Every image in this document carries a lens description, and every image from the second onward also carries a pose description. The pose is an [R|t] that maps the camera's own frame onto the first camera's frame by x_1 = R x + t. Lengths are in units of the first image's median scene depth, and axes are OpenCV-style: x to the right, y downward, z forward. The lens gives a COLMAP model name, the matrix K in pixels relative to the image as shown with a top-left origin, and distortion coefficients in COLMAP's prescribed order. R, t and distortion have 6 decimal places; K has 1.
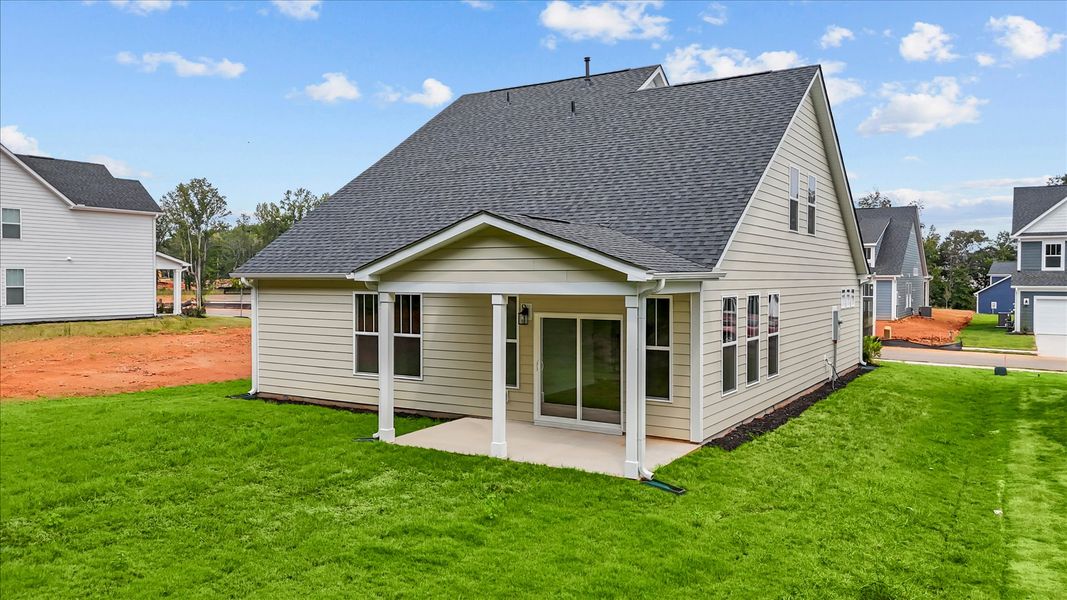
lens RADIAL K [[819.9, 0, 533.5], [0, 819.9, 300.0], [0, 0, 1]] dist [0.104647, -0.001487]
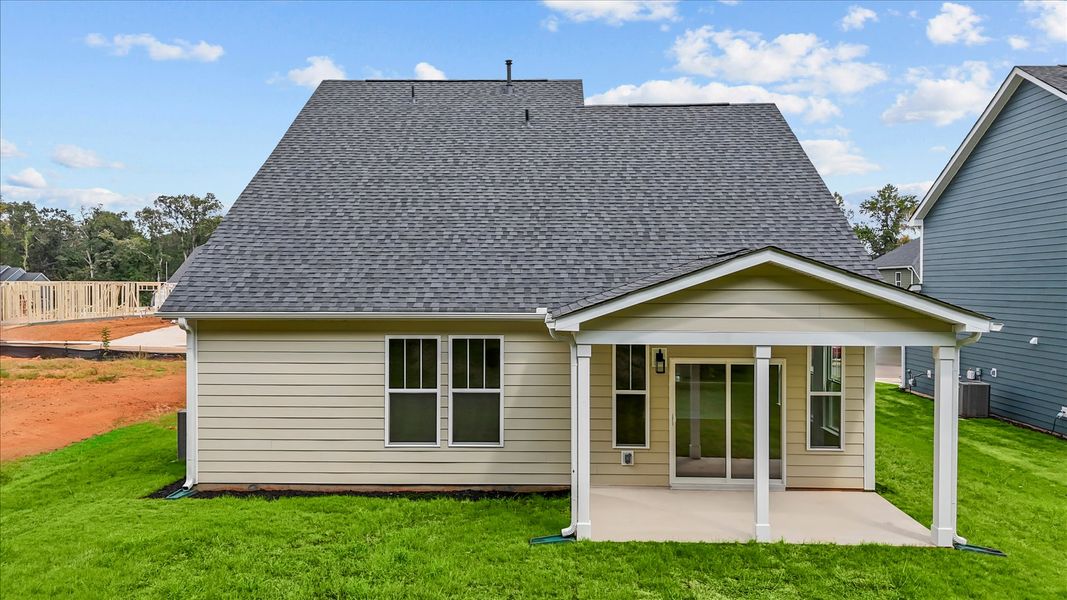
lens RADIAL K [[819.9, 0, 533.5], [0, 819.9, 300.0], [0, 0, 1]] dist [0.104647, -0.001487]
pose [[0.860082, -0.009096, 0.510075, -0.508373], [0.012715, 0.999913, -0.003609, -0.040344], [-0.509998, 0.009590, 0.860122, 0.297787]]
